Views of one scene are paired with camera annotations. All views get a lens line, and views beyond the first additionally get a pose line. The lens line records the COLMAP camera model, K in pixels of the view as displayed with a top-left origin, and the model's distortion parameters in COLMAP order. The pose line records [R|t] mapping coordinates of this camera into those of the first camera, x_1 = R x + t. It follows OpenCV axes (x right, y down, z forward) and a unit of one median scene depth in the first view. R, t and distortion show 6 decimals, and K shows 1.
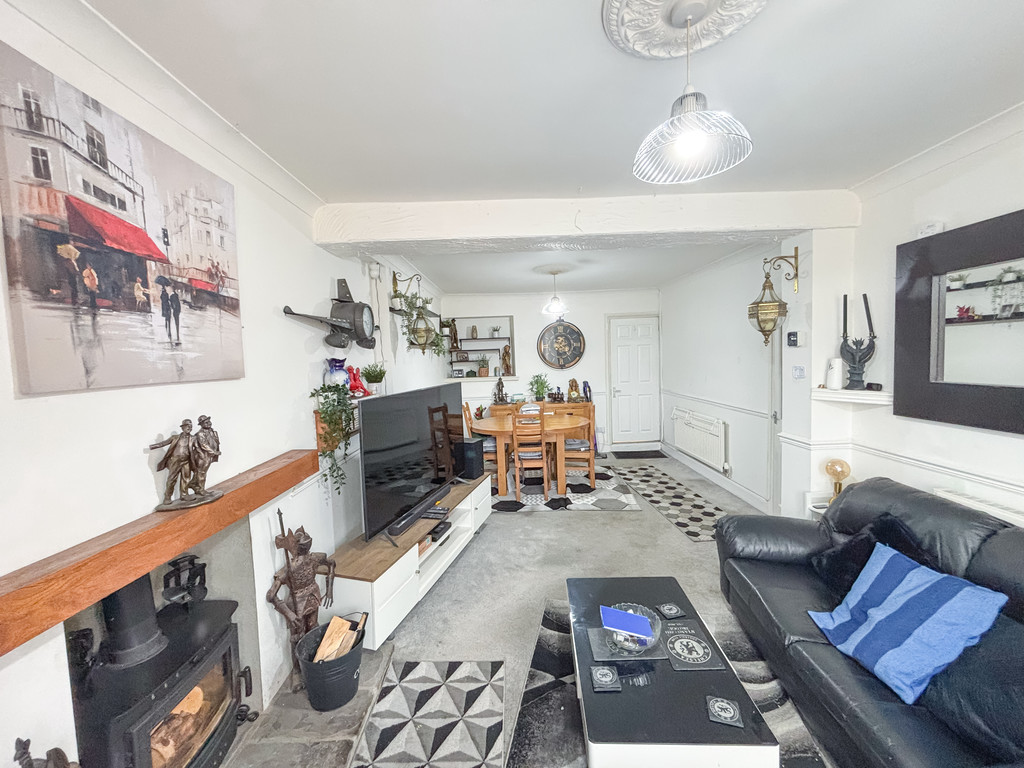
lens RADIAL K [[415.8, 0, 508.4], [0, 415.8, 384.1], [0, 0, 1]] dist [0.003675, -0.000363]
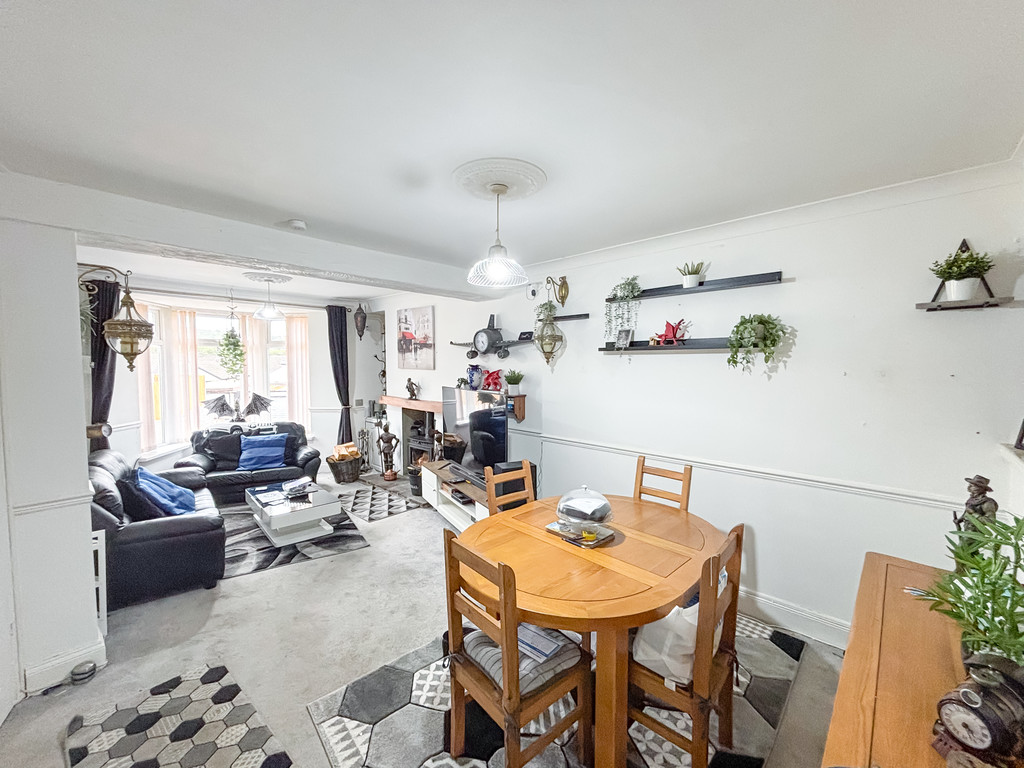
lens RADIAL K [[416.3, 0, 509.9], [0, 416.3, 381.5], [0, 0, 1]] dist [0.006066, -0.000633]
pose [[-0.688788, 0.073080, -0.721270, 0.364339], [-0.026911, 0.991643, 0.126174, -0.103659], [0.724463, 0.106317, -0.681065, 1.106999]]
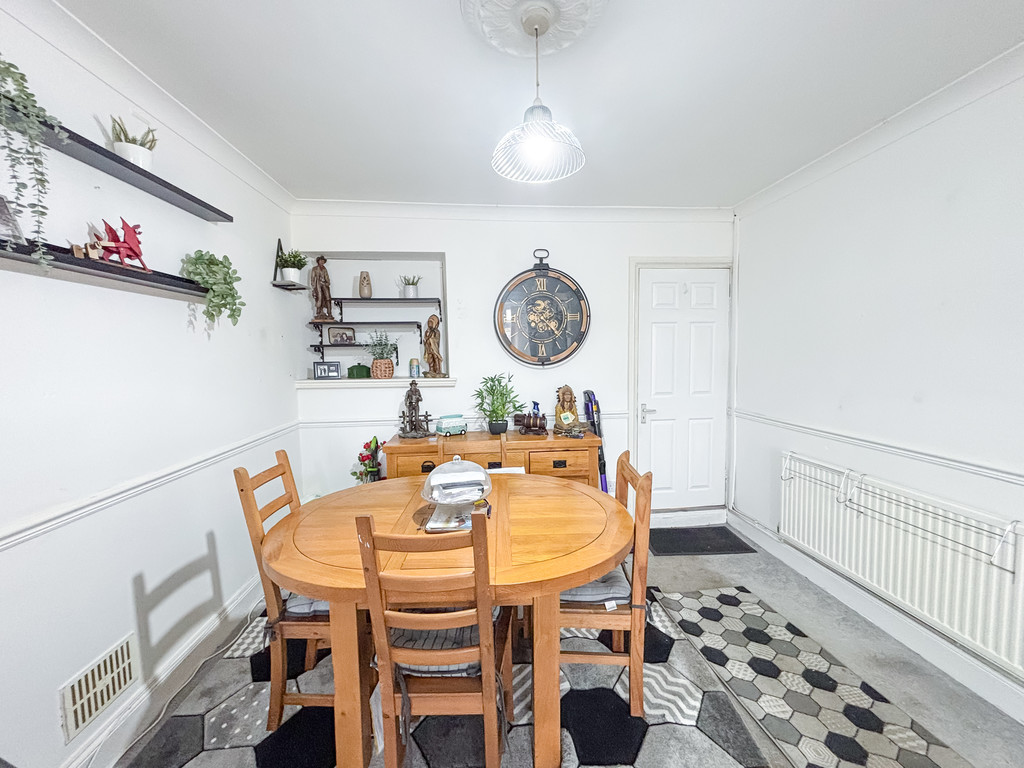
lens RADIAL K [[416.3, 0, 511.2], [0, 416.3, 385.0], [0, 0, 1]] dist [0.006066, -0.000633]
pose [[0.996862, 0.019231, 0.076782, 0.060398], [-0.019608, 0.999799, 0.004157, -0.016341], [-0.076687, -0.005649, 0.997039, 0.577520]]
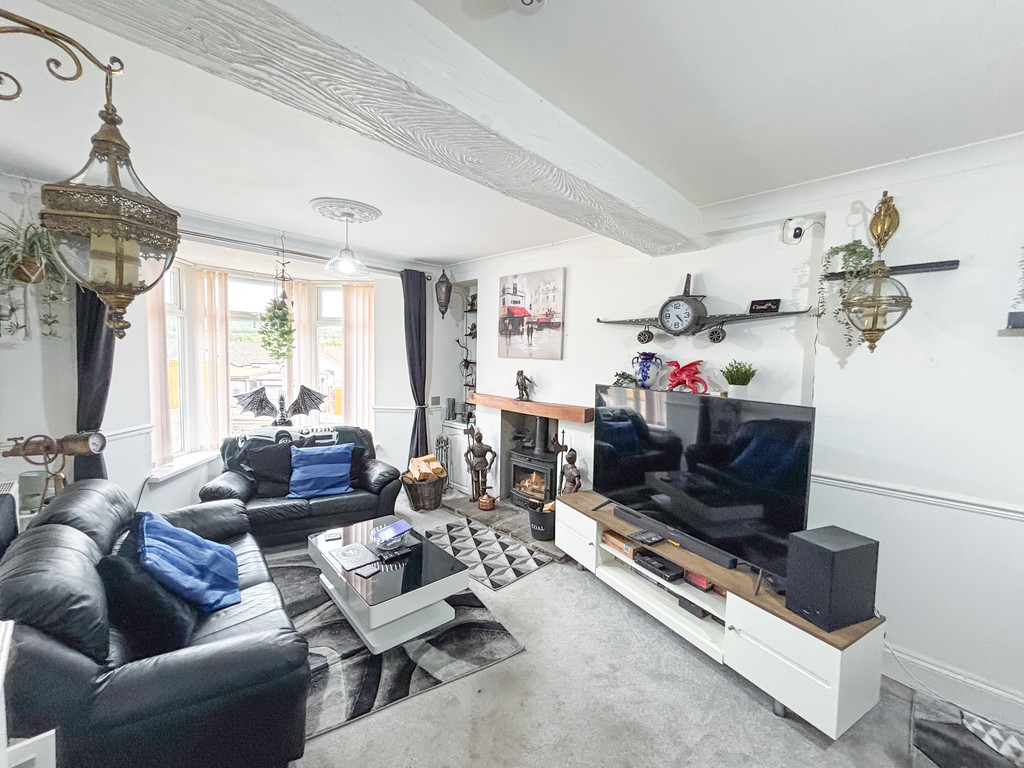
lens RADIAL K [[416.3, 0, 511.4], [0, 416.3, 381.7], [0, 0, 1]] dist [0.006066, -0.000633]
pose [[-0.703521, 0.066639, -0.707544, 0.329291], [-0.047959, 0.988873, 0.140823, -0.060535], [0.709055, 0.133005, -0.692496, 0.739375]]
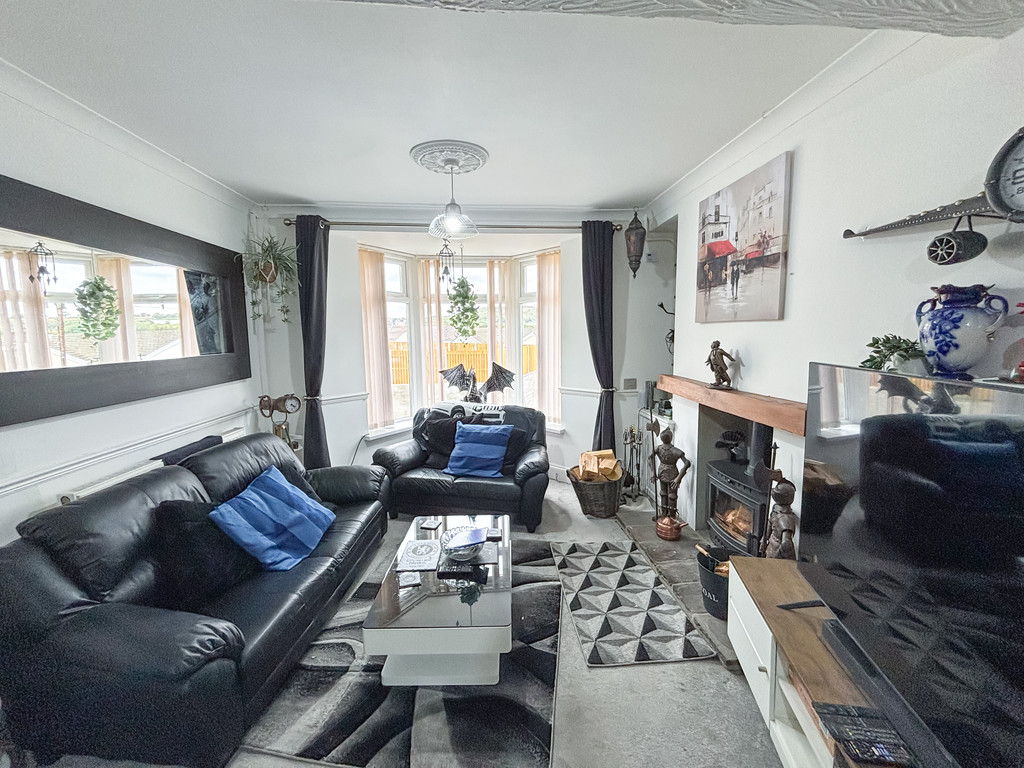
lens RADIAL K [[415.8, 0, 510.7], [0, 415.8, 383.2], [0, 0, 1]] dist [0.003675, -0.000363]
pose [[-0.995962, 0.062016, -0.064908, 0.068405], [0.048639, 0.980486, 0.190479, -0.032497], [0.075454, 0.186552, -0.979543, 0.692740]]
